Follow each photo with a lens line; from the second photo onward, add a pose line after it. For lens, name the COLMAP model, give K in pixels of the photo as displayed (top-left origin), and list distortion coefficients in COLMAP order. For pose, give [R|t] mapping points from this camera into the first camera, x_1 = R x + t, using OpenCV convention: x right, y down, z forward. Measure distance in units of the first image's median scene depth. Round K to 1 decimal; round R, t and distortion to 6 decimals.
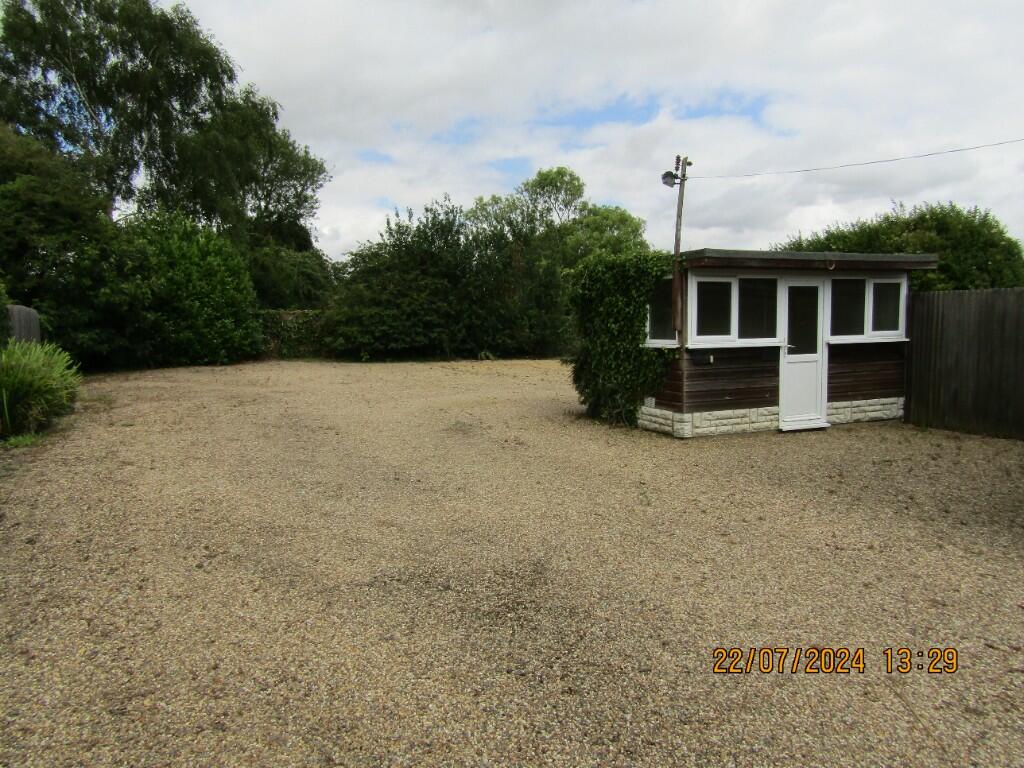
lens RADIAL K [[727.3, 0, 514.2], [0, 727.3, 378.6], [0, 0, 1]] dist [-0.010268, 0.004307]
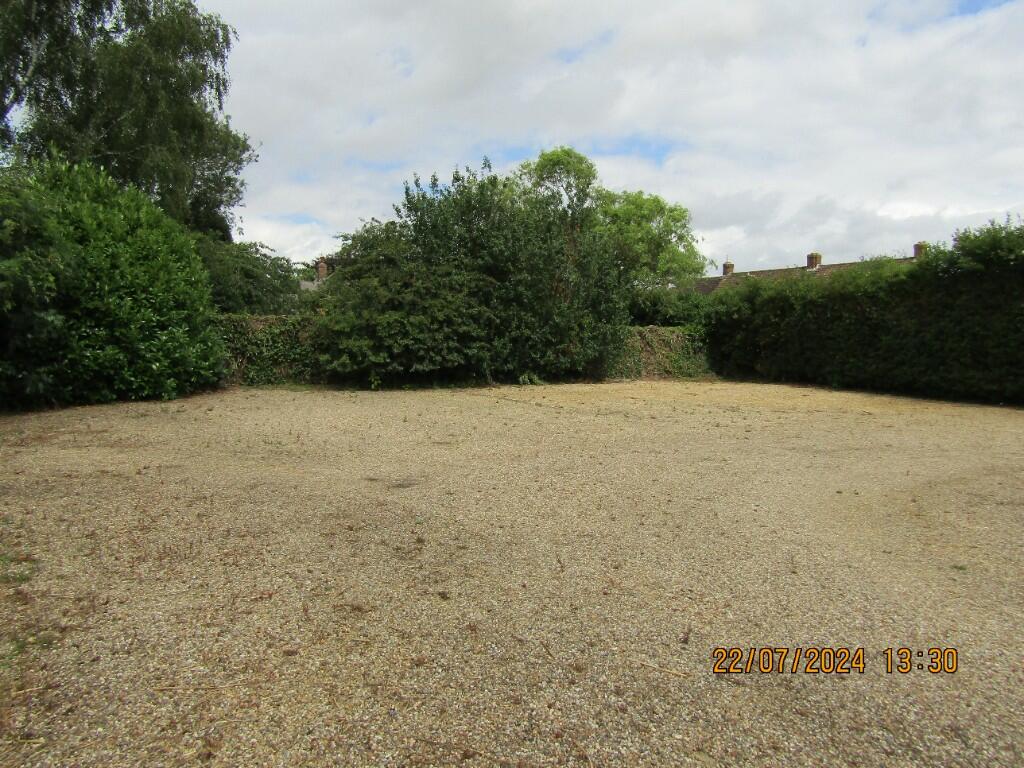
lens RADIAL K [[727.3, 0, 533.8], [0, 727.3, 379.2], [0, 0, 1]] dist [-0.010268, 0.004307]
pose [[0.985730, -0.005145, 0.168254, -0.172647], [0.007563, 0.999877, -0.013729, -0.022803], [-0.168162, 0.014805, 0.985648, 0.286424]]
